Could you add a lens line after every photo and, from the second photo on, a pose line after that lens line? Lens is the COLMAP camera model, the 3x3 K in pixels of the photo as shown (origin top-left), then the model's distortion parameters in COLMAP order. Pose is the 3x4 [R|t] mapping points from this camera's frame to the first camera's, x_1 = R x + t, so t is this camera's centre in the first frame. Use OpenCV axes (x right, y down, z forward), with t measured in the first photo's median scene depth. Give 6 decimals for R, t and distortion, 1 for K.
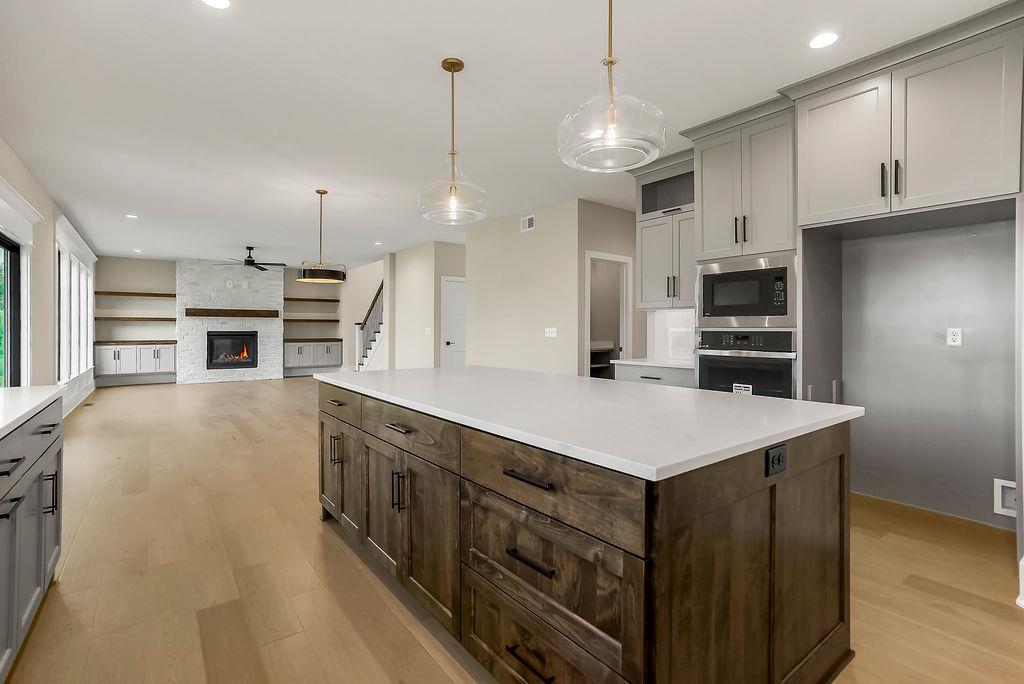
lens RADIAL K [[479.5, 0, 507.5], [0, 479.5, 325.8], [0, 0, 1]] dist [-0.022038, 0.000071]
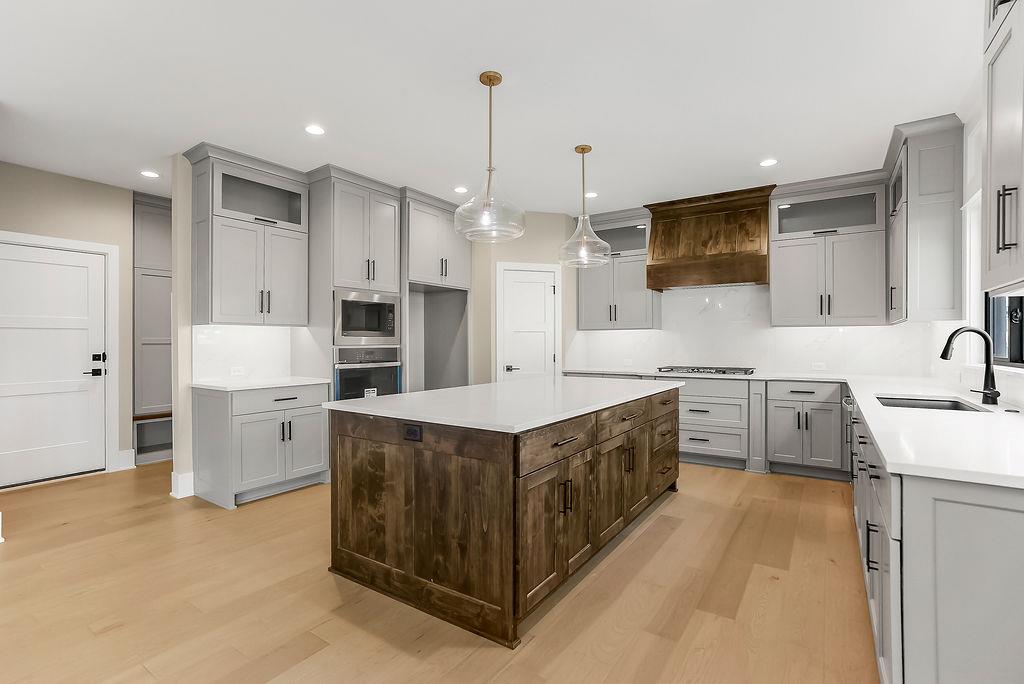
lens RADIAL K [[478.7, 0, 512.0], [0, 478.7, 342.0], [0, 0, 1]] dist [-0.023448, -0.000160]
pose [[-0.328771, -0.004030, 0.944401, -0.933103], [-0.005649, 0.999981, 0.002300, -0.011278], [-0.944393, -0.004579, -0.328787, 1.137746]]
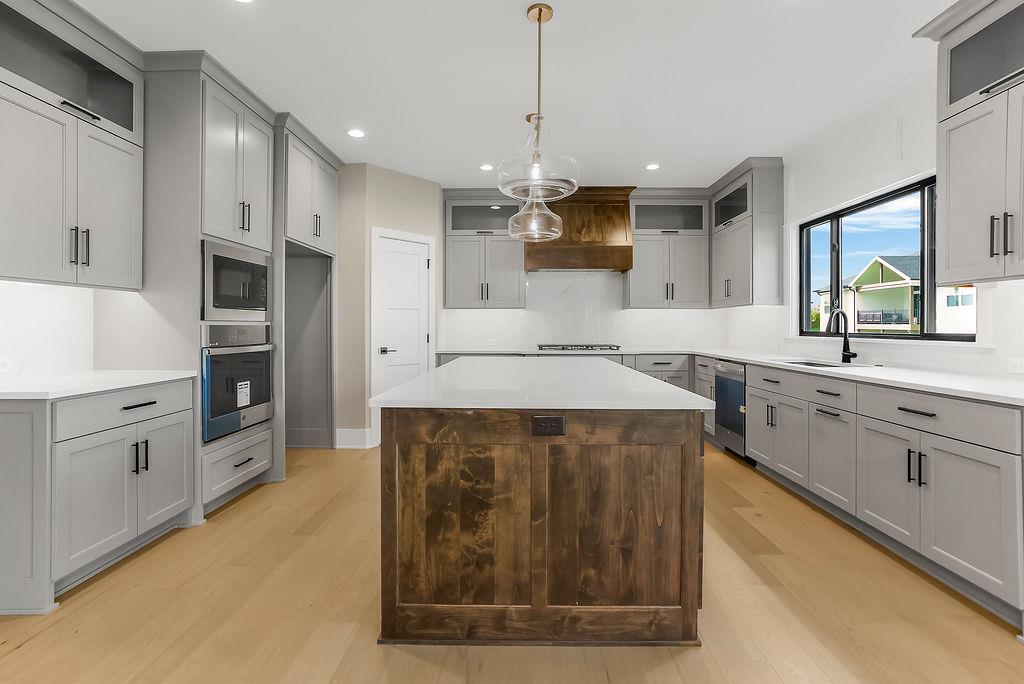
lens RADIAL K [[478.1, 0, 515.0], [0, 478.1, 323.9], [0, 0, 1]] dist [-0.019628, 0.000388]
pose [[-0.791050, -0.003115, 0.611743, -0.532259], [-0.008227, 0.999951, -0.005546, 0.009608], [-0.611696, -0.009419, -0.791037, 1.508122]]
